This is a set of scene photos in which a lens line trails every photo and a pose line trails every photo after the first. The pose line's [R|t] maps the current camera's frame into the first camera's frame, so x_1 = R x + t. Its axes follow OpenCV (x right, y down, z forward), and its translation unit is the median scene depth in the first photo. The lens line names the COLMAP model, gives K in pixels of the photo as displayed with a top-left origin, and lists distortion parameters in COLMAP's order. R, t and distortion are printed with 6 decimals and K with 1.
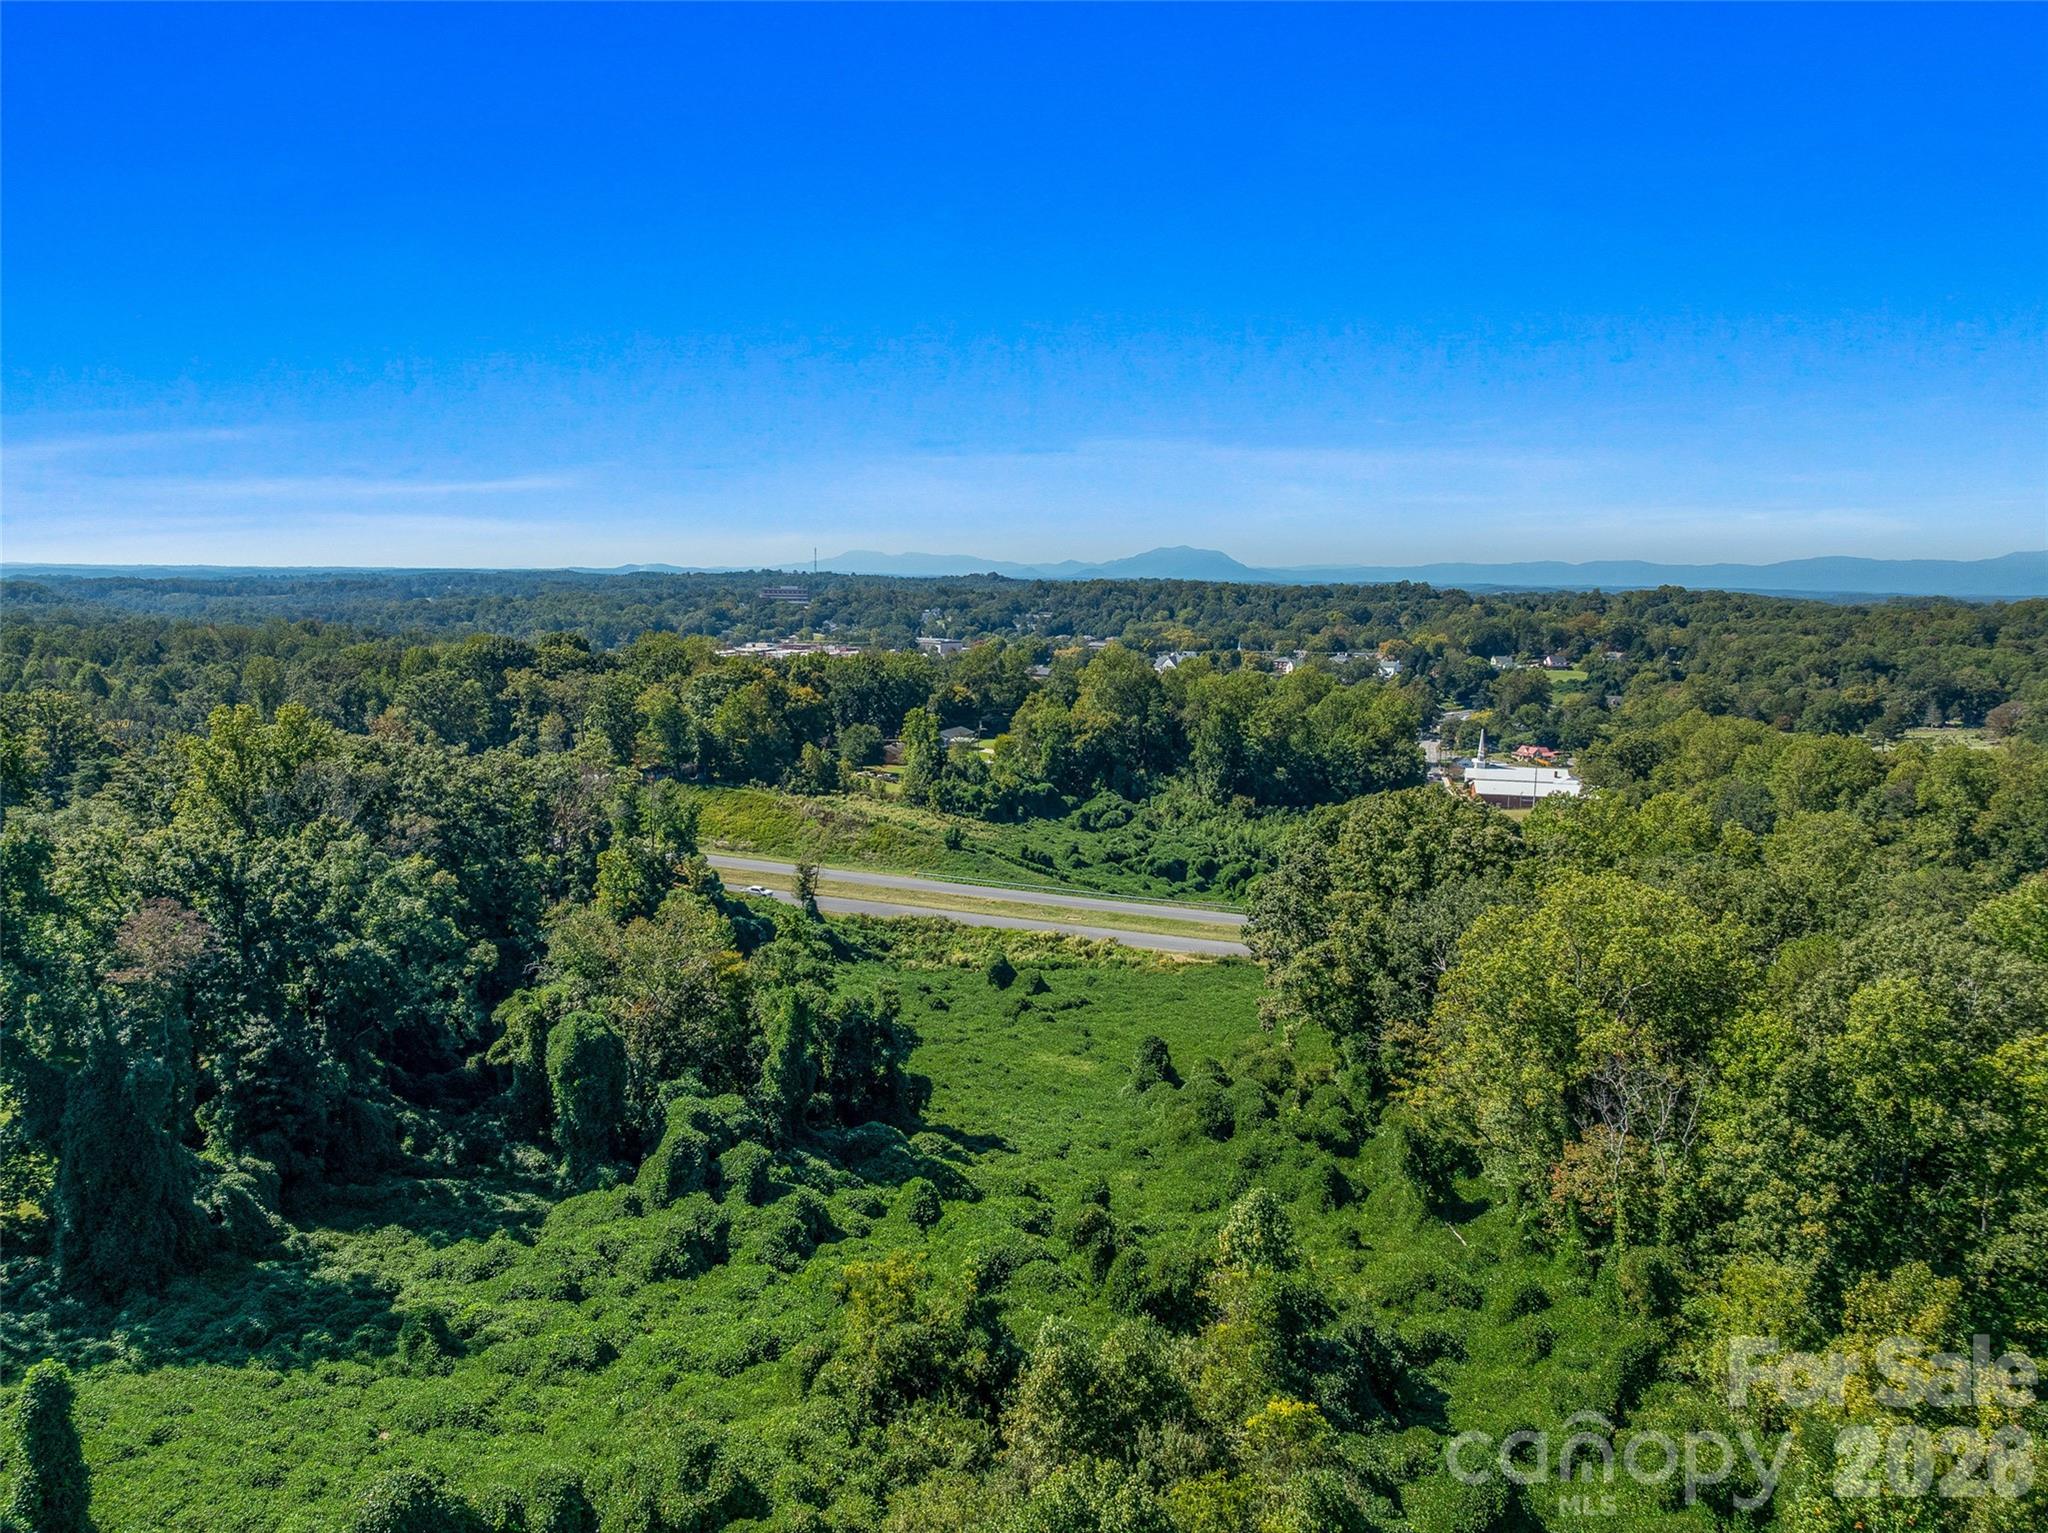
lens RADIAL K [[1441.5, 0, 1021.8], [0, 1441.5, 761.4], [0, 0, 1]] dist [-0.034316, -0.007794]
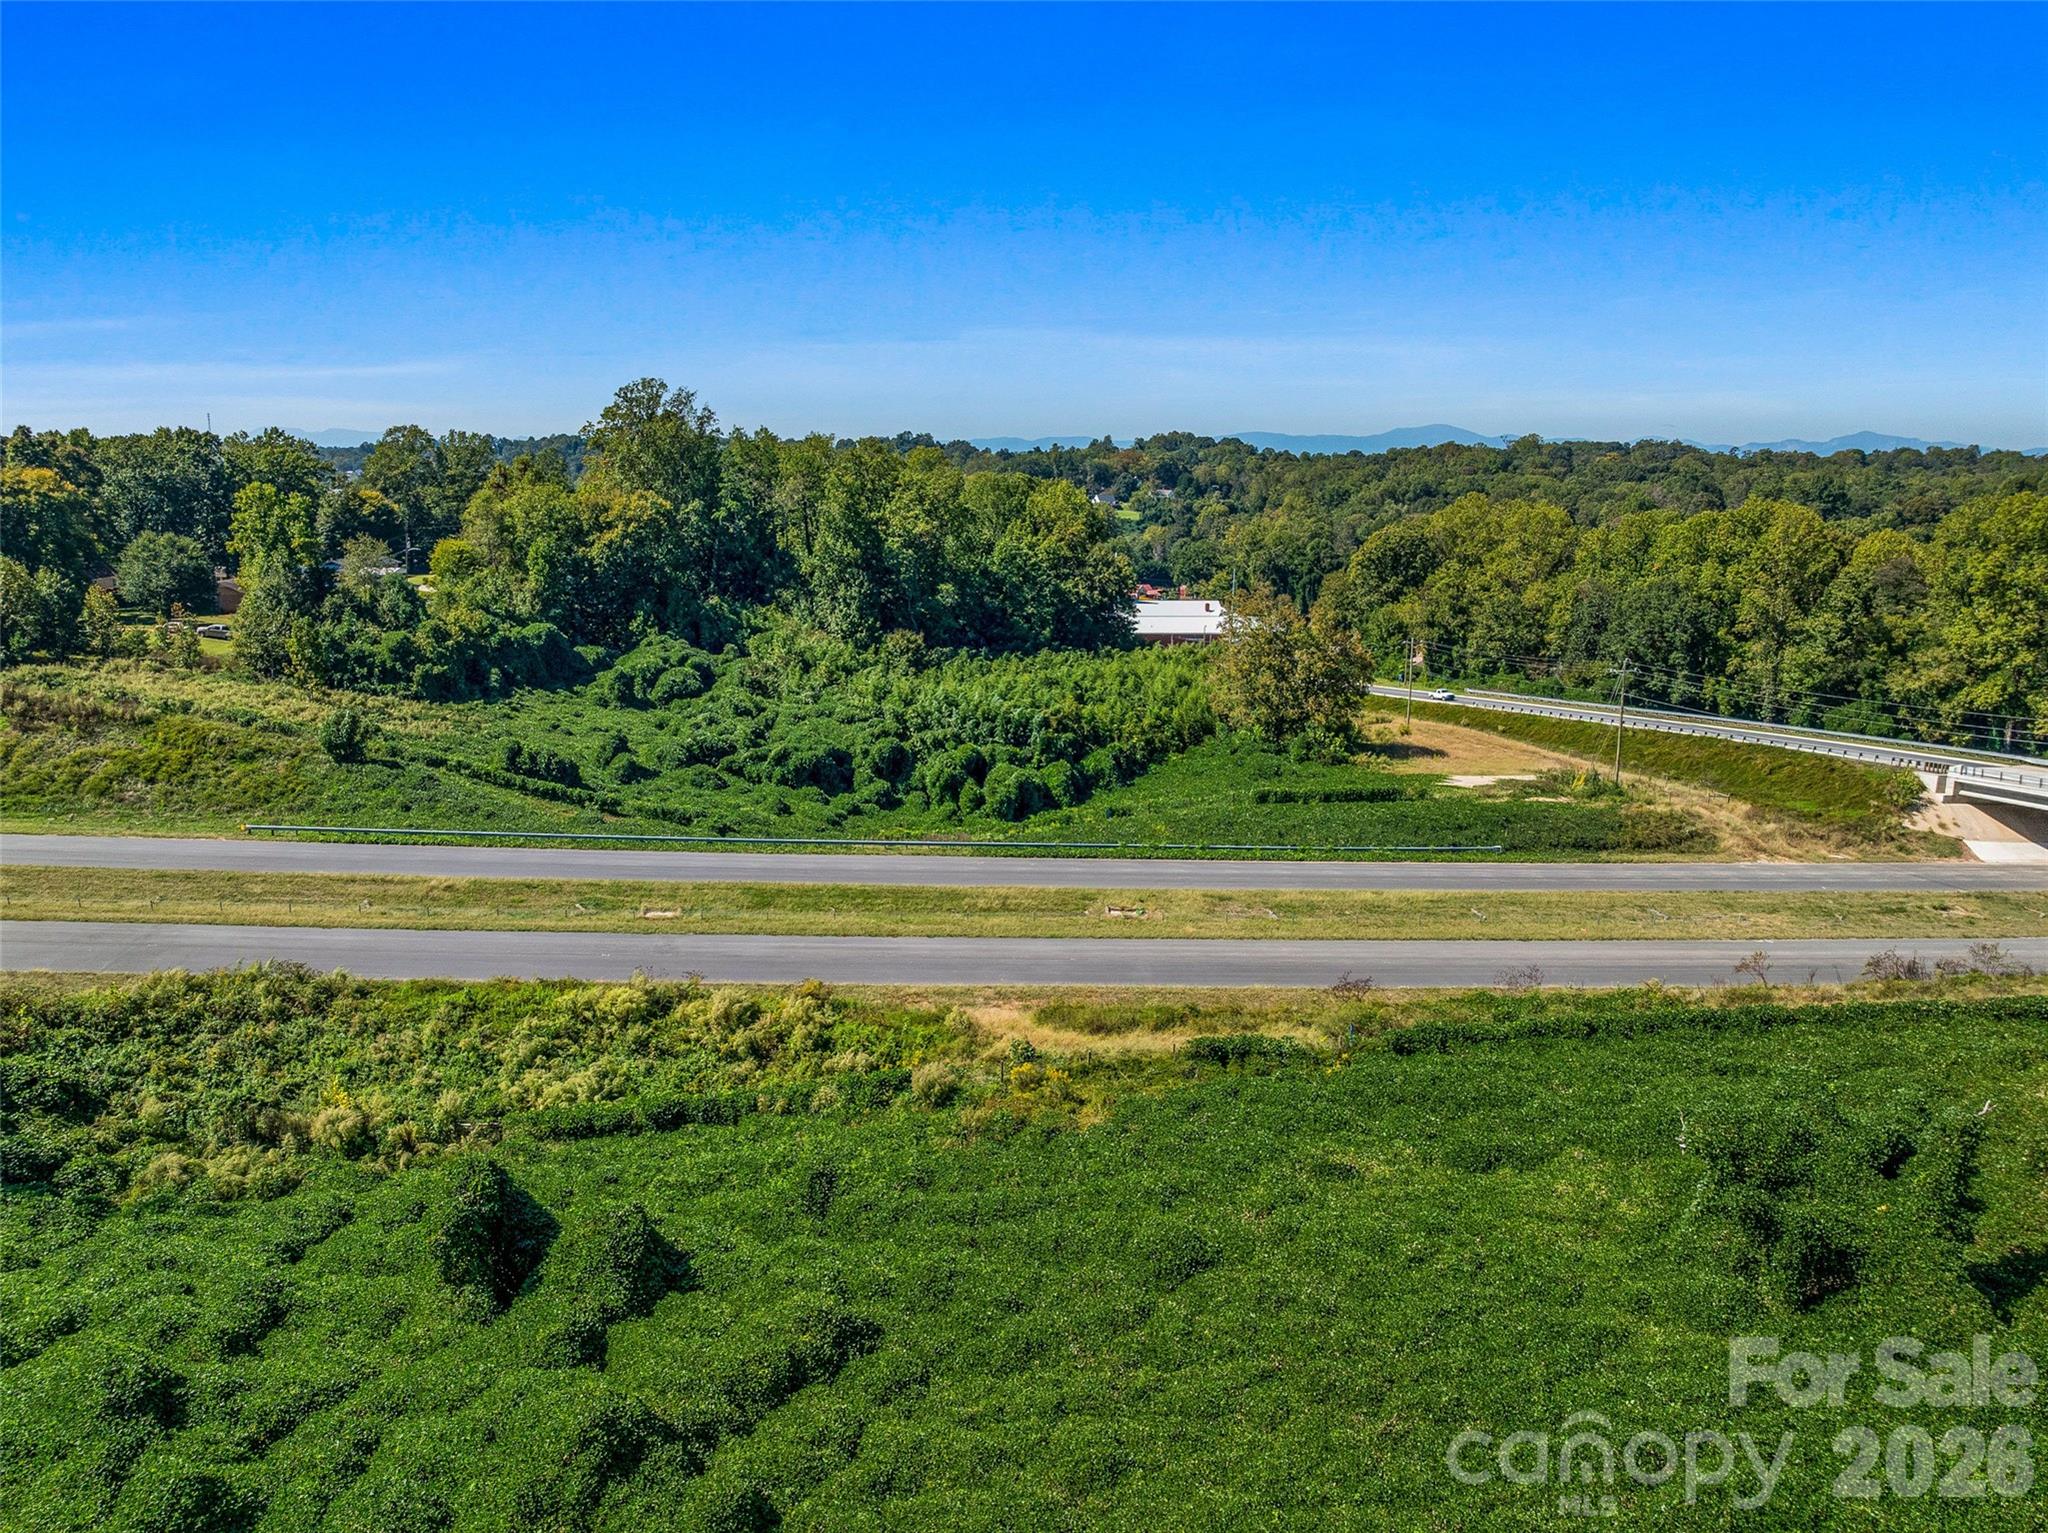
lens RADIAL K [[1441.5, 0, 1021.8], [0, 1441.5, 761.4], [0, 0, 1]] dist [-0.034316, -0.007794]
pose [[0.935038, -0.074635, 0.346603, -0.005399], [0.046123, 0.994891, 0.089806, 0.030118], [-0.351534, -0.067986, 0.933703, 0.507794]]
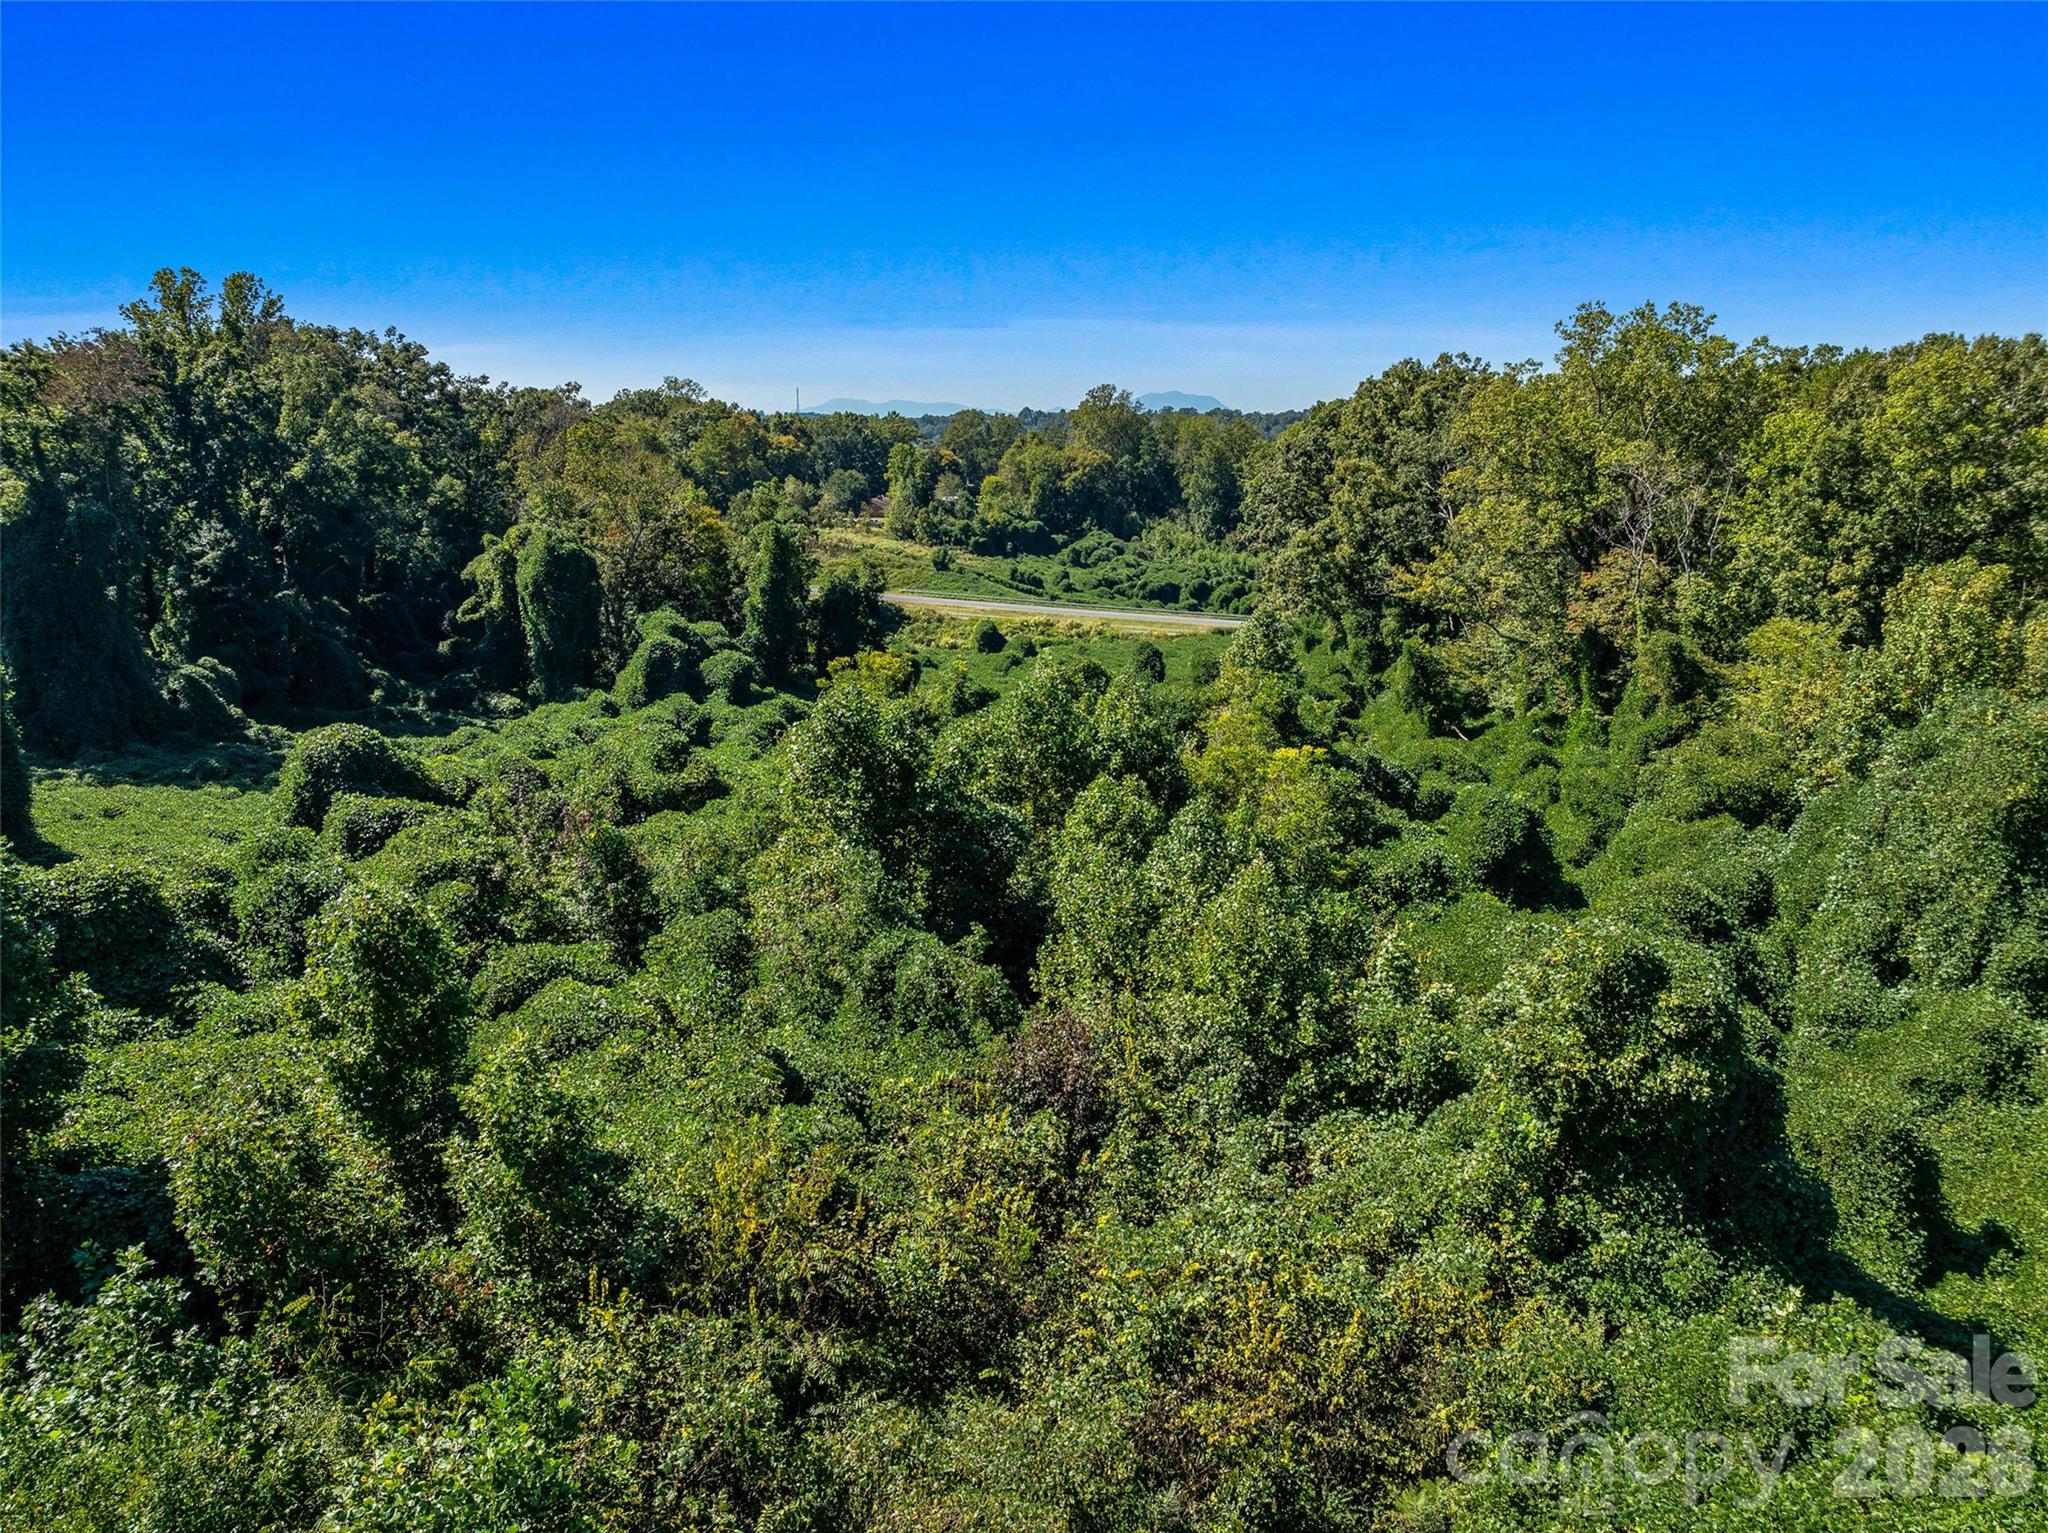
lens RADIAL K [[1443.8, 0, 1024.0], [0, 1443.8, 766.5], [0, 0, 1]] dist [-0.029710, -0.022181]
pose [[0.999929, -0.008427, 0.008441, -0.000602], [0.007507, 0.994583, 0.103672, 0.090637], [-0.009269, -0.103601, 0.994576, 0.011193]]
